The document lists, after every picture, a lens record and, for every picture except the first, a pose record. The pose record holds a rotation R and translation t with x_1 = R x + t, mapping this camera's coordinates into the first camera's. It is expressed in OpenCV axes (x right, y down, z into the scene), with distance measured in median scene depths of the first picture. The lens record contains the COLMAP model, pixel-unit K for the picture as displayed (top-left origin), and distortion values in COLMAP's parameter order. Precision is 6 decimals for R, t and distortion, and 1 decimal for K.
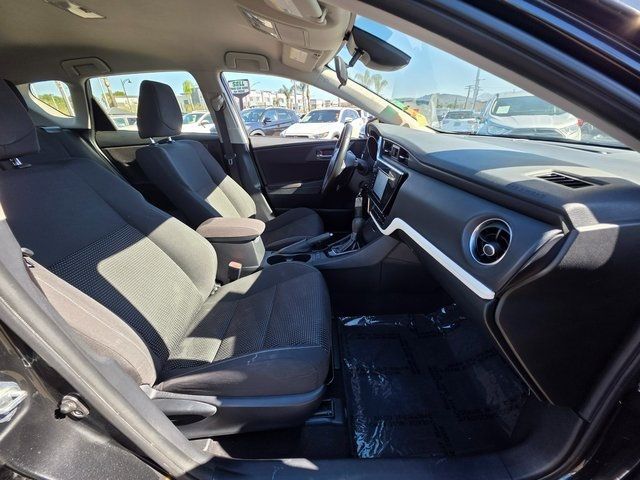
lens RADIAL K [[256.6, 0, 323.3], [0, 256.6, 242.9], [0, 0, 1]] dist [0.000418, -0.000131]
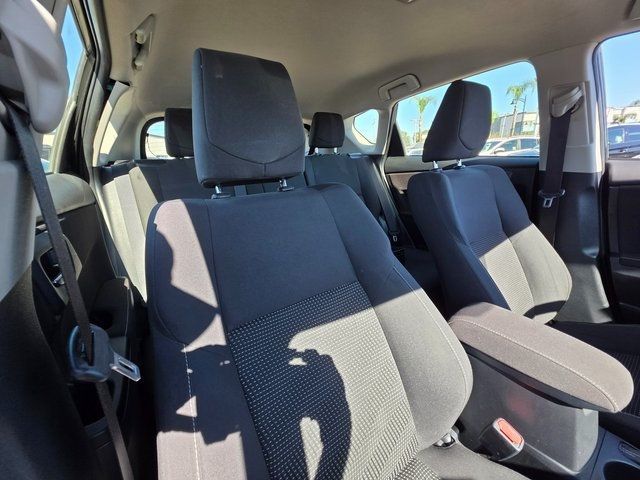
lens RADIAL K [[256.6, 0, 323.3], [0, 256.6, 242.9], [0, 0, 1]] dist [0.000418, -0.000131]
pose [[0.571940, 0.240957, -0.784107, -0.200383], [-0.320205, 0.945630, 0.057031, -0.114897], [0.755217, 0.218457, 0.618000, 0.319125]]
